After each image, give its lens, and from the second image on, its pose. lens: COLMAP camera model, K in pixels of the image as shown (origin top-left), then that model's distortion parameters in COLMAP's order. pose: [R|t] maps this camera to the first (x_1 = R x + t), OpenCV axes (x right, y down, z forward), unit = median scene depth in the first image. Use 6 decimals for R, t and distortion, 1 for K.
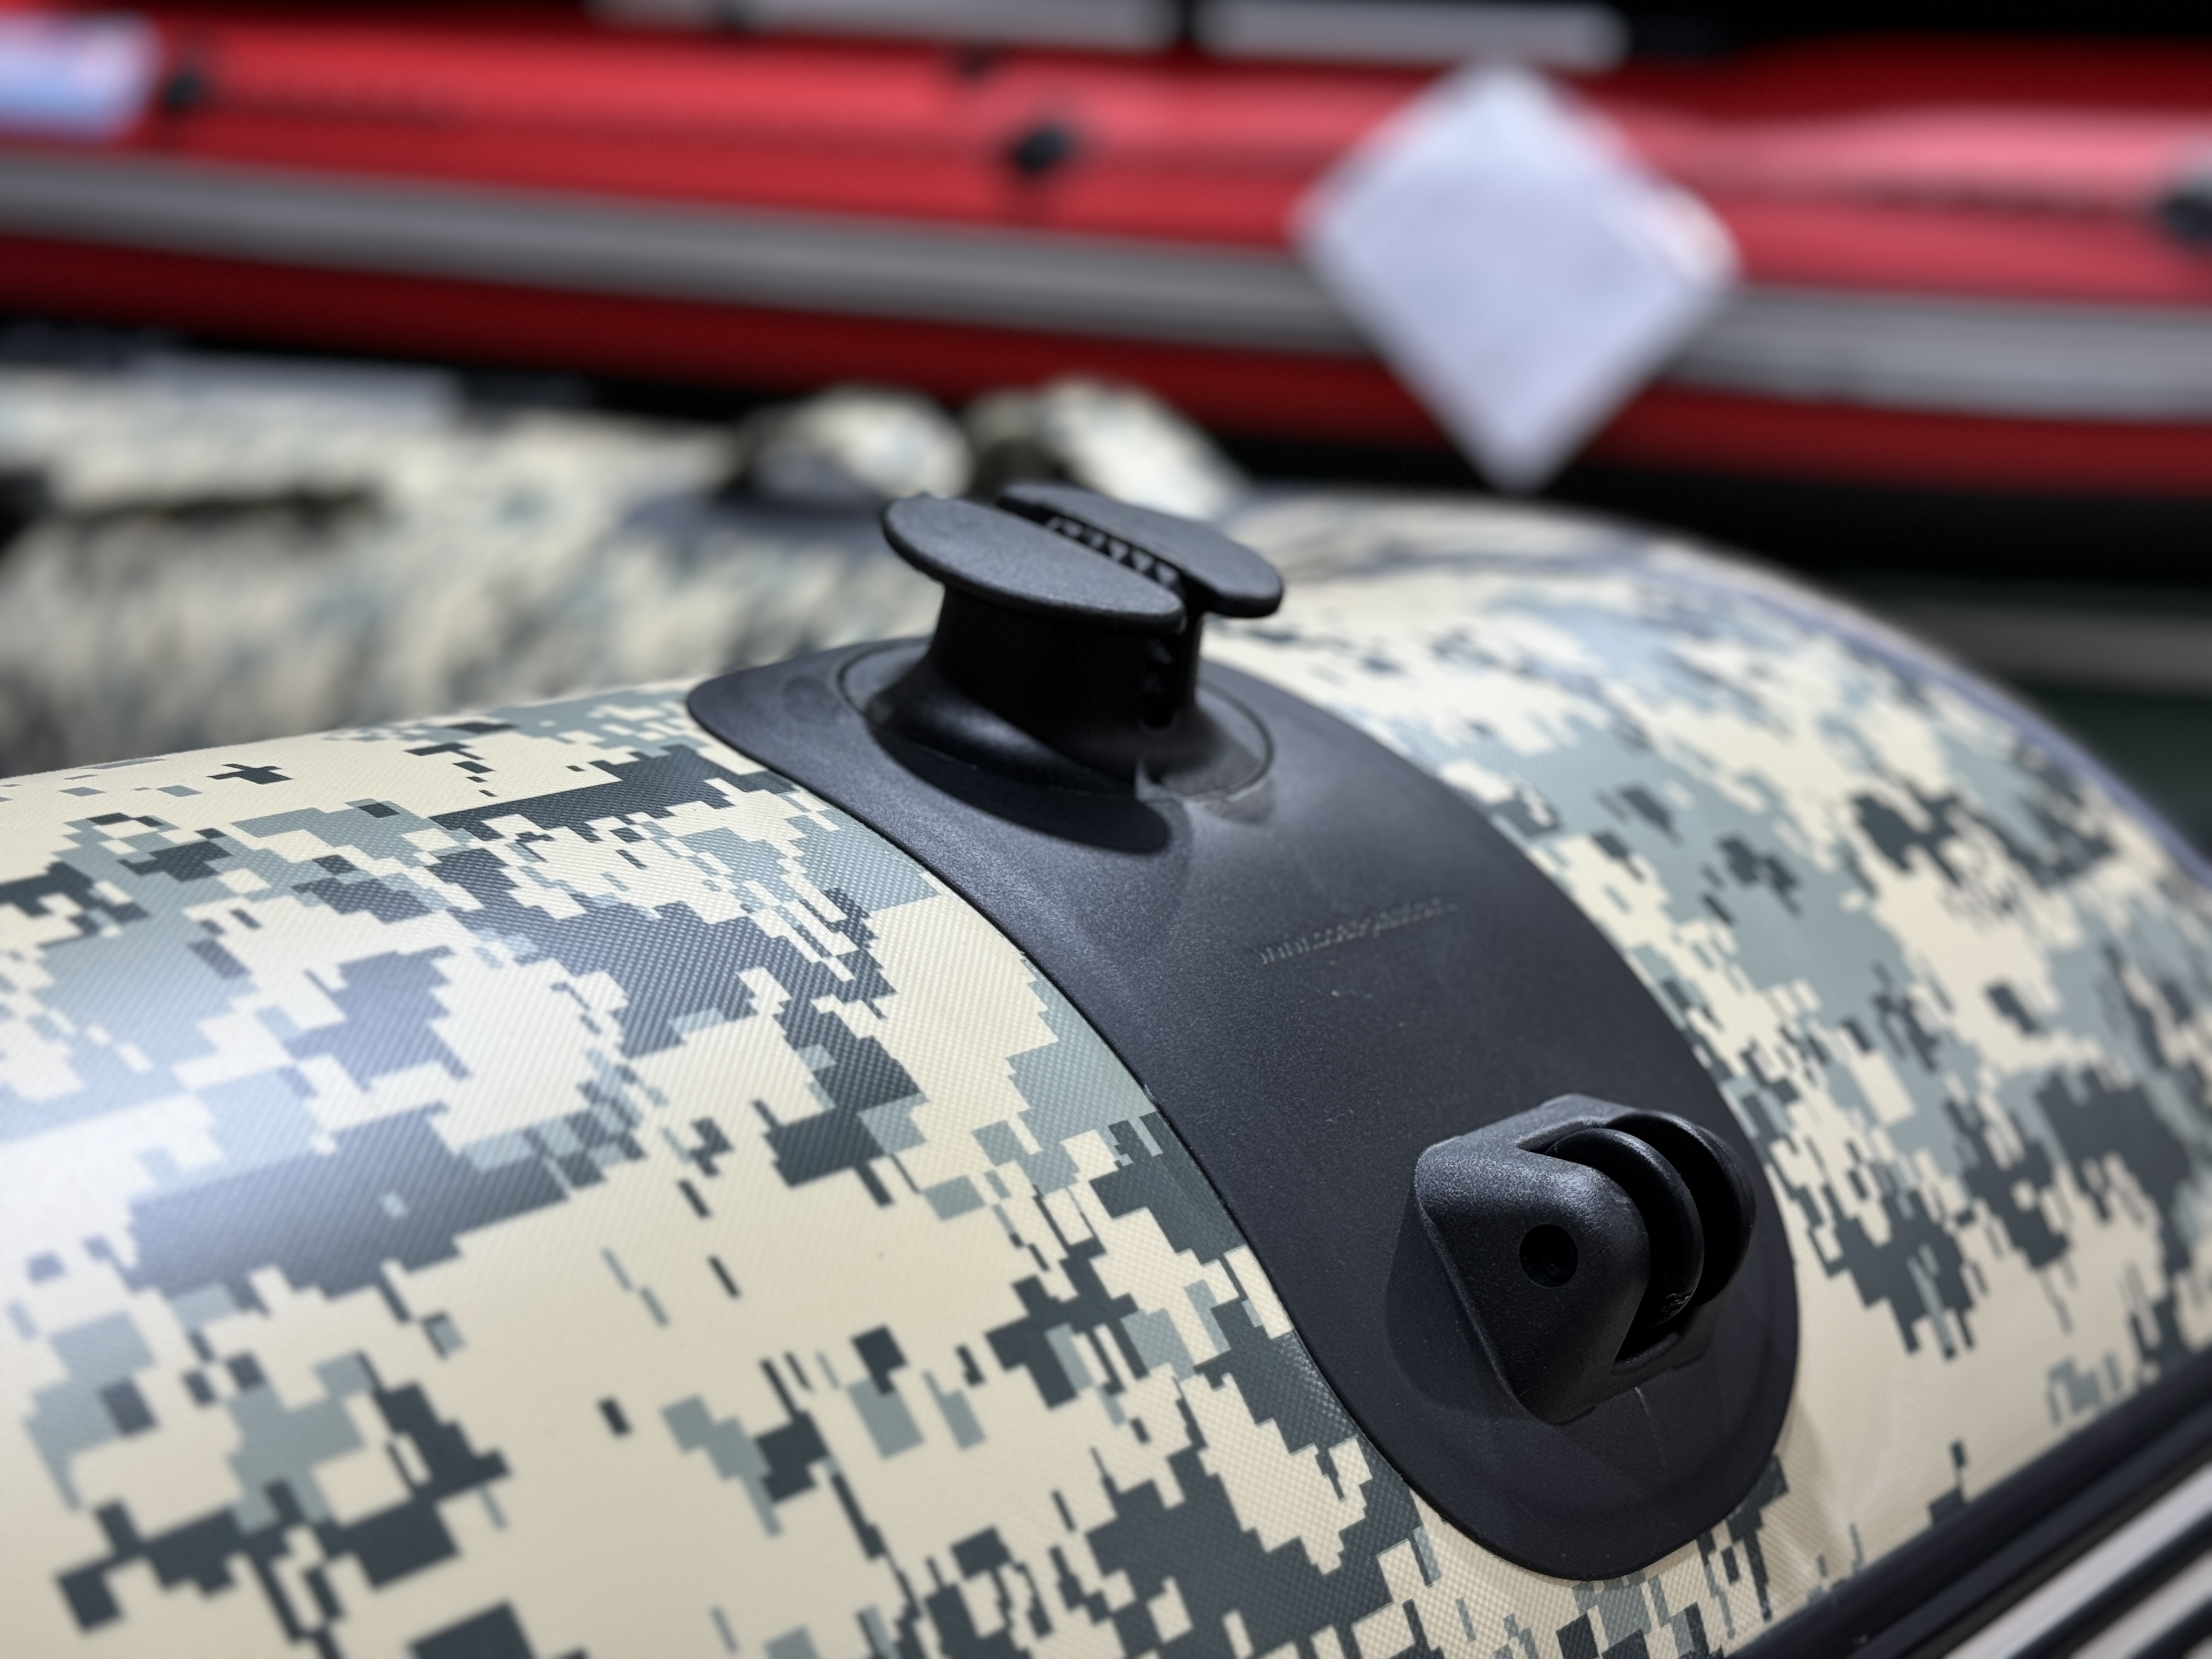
lens RADIAL K [[3100.3, 0, 1106.0], [0, 3100.3, 829.5], [0, 0, 1]] dist [0.133587, -0.093386]
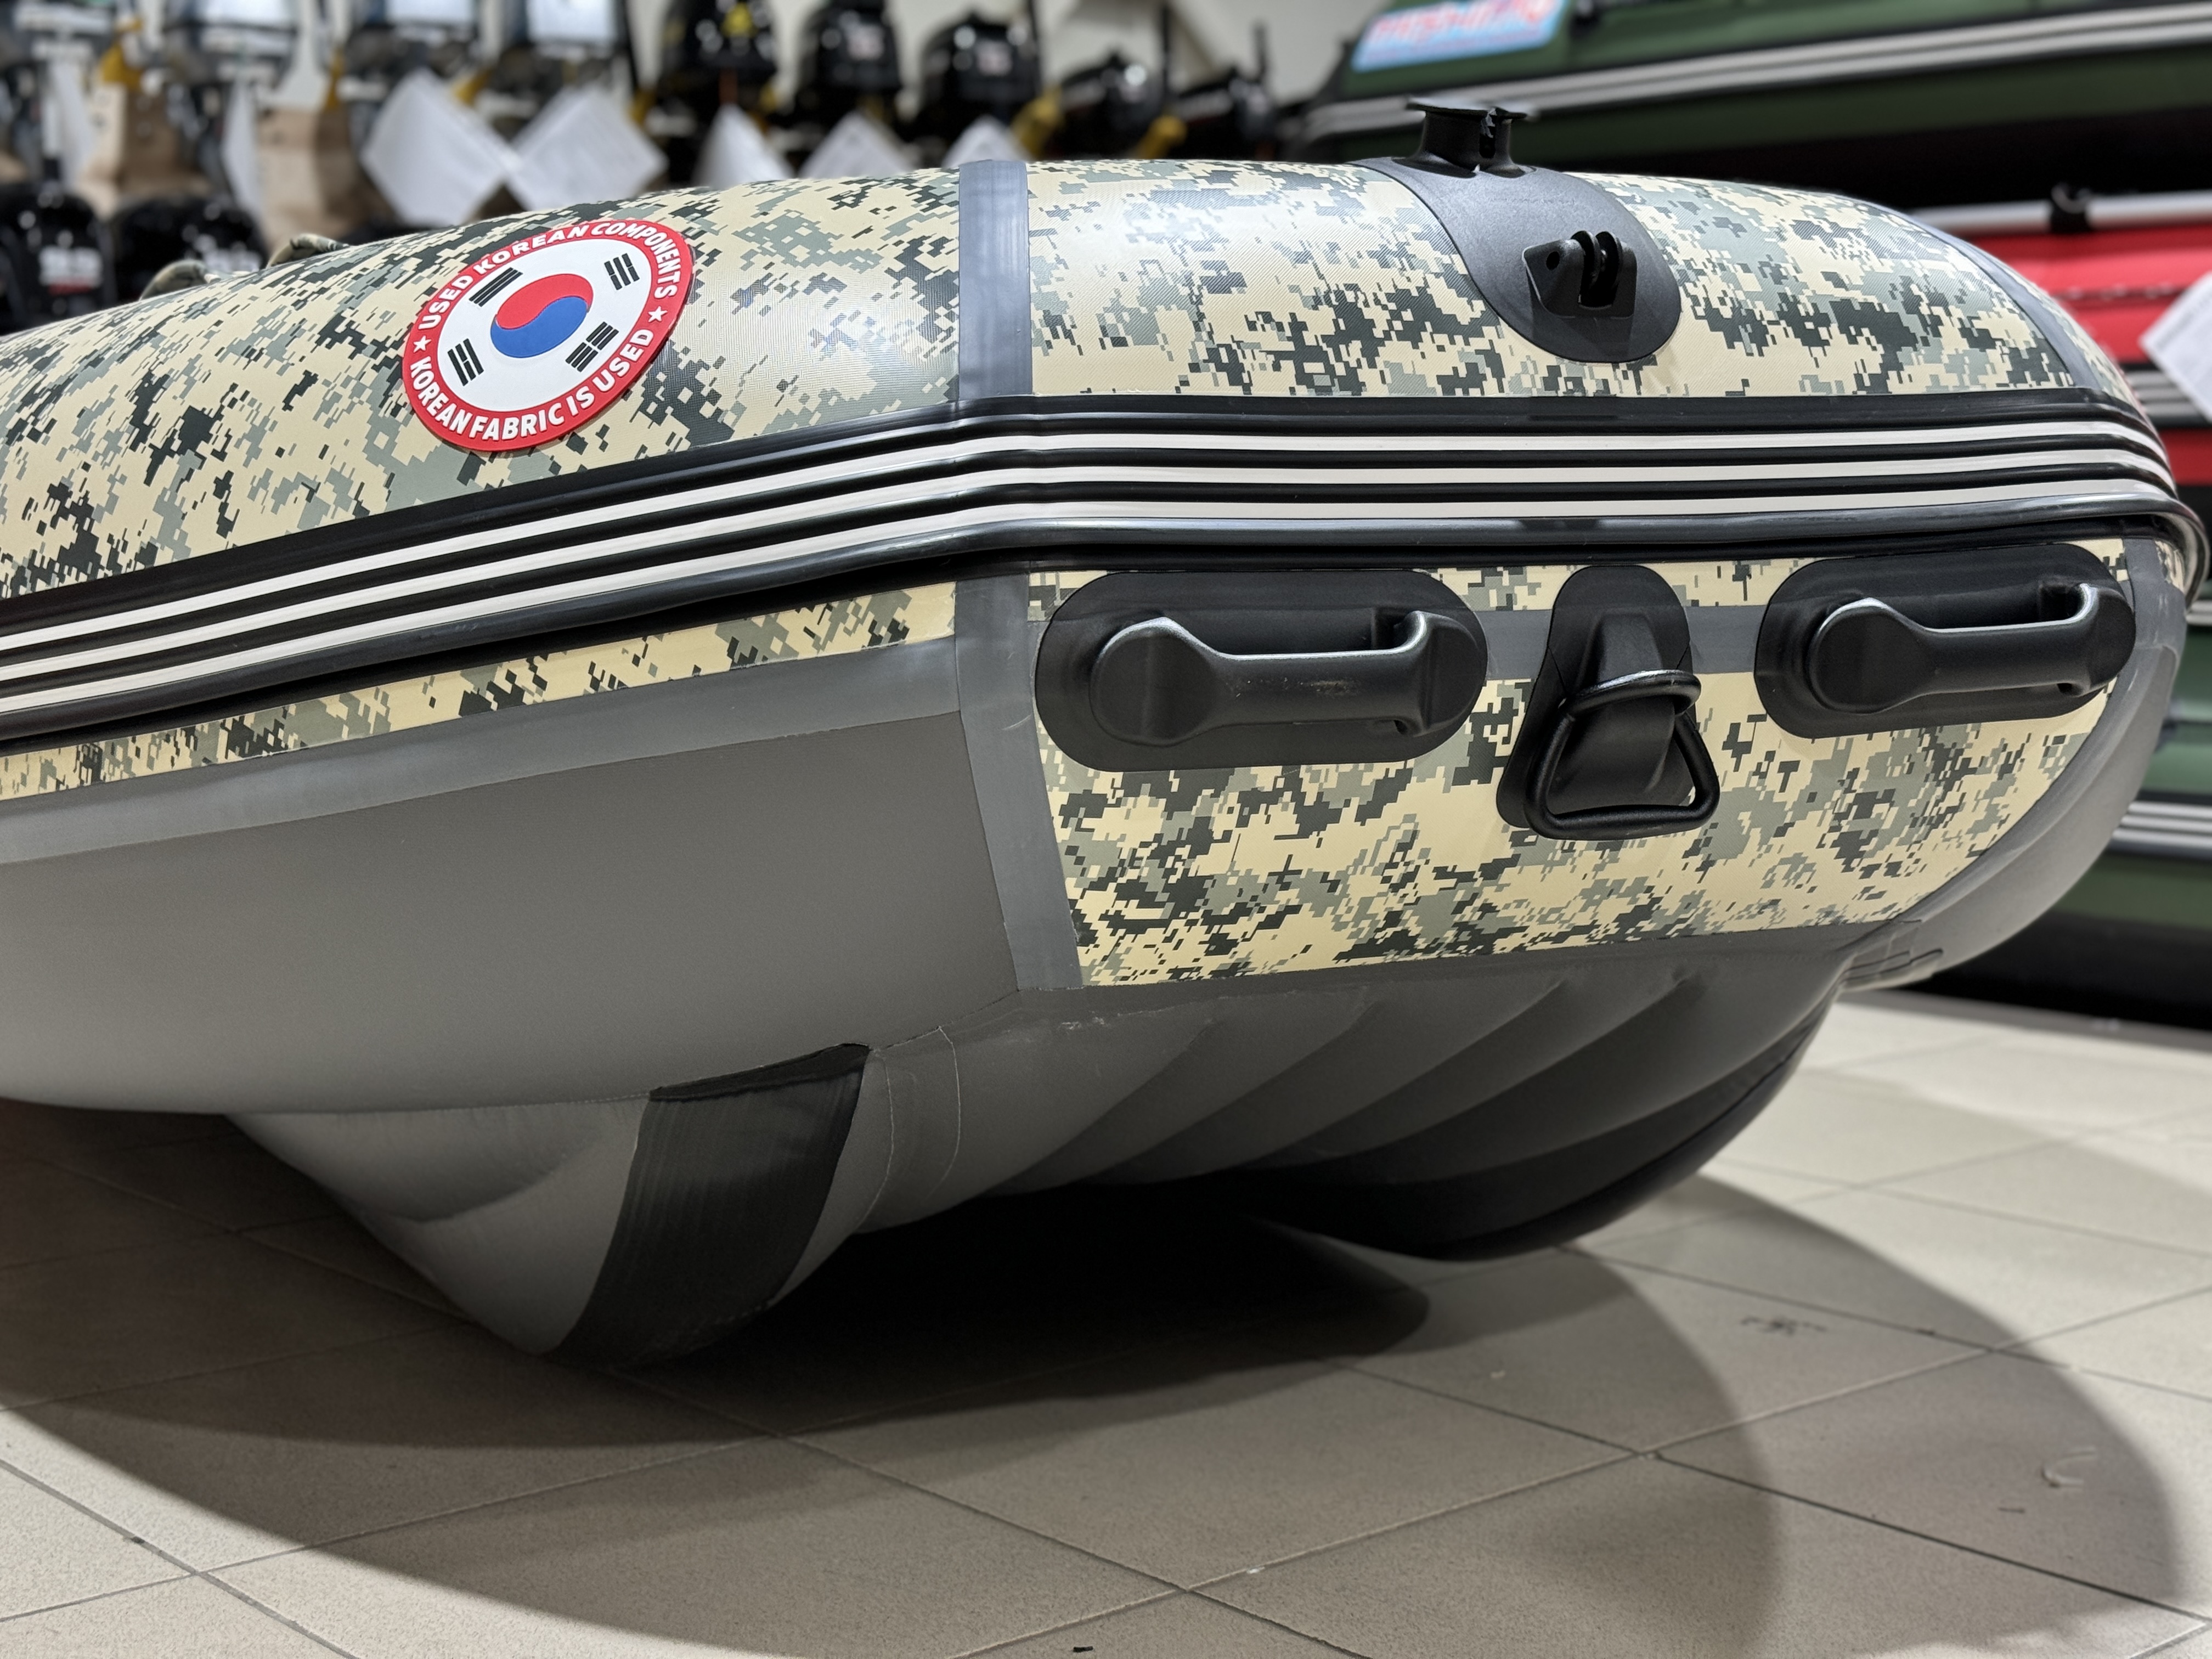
lens RADIAL K [[3118.1, 0, 1162.6], [0, 3118.1, 829.1], [0, 0, 1]] dist [0.191038, -0.342432]
pose [[0.926650, 0.006100, -0.375875, 1.079028], [-0.056122, 0.990908, -0.122279, 1.237988], [0.371711, 0.134405, 0.918567, -2.295642]]
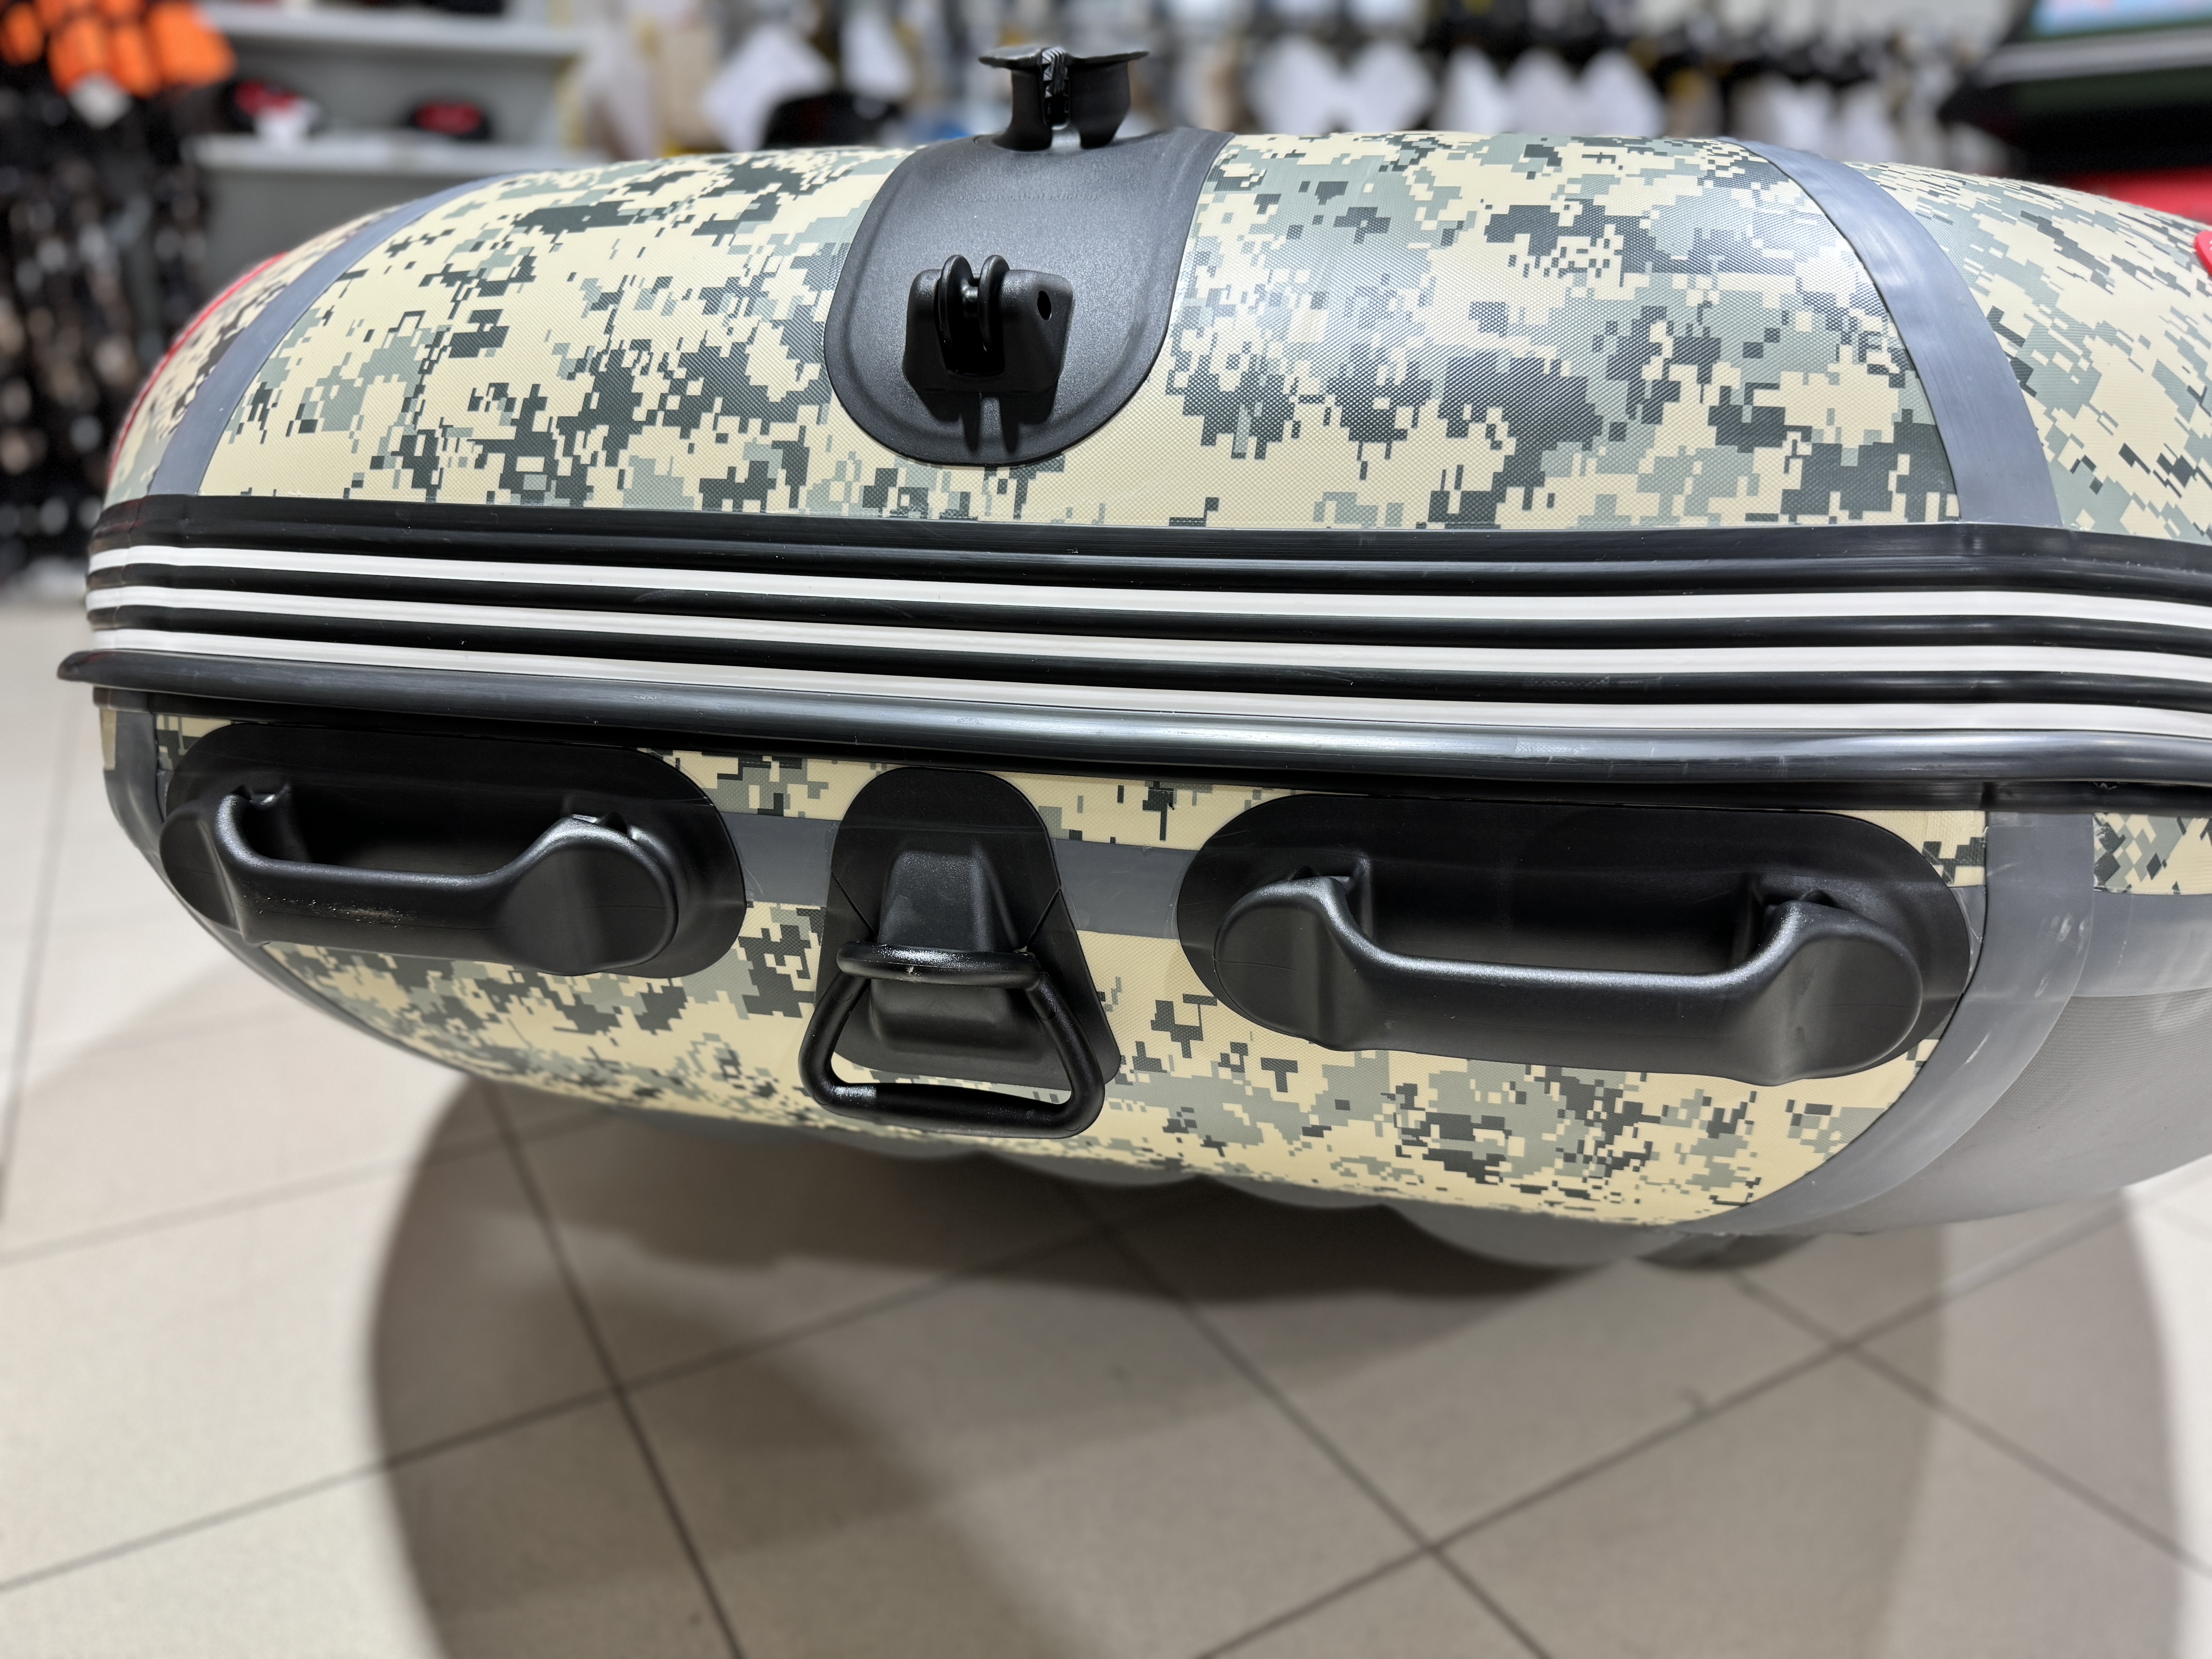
lens RADIAL K [[1579.7, 0, 1106.0], [0, 1579.7, 829.5], [0, 0, 1]] dist [0.189049, -0.472417]
pose [[0.469688, 0.260119, -0.843642, 1.343621], [-0.186406, 0.963284, 0.193229, 0.263020], [0.862929, 0.066503, 0.500930, 0.590945]]
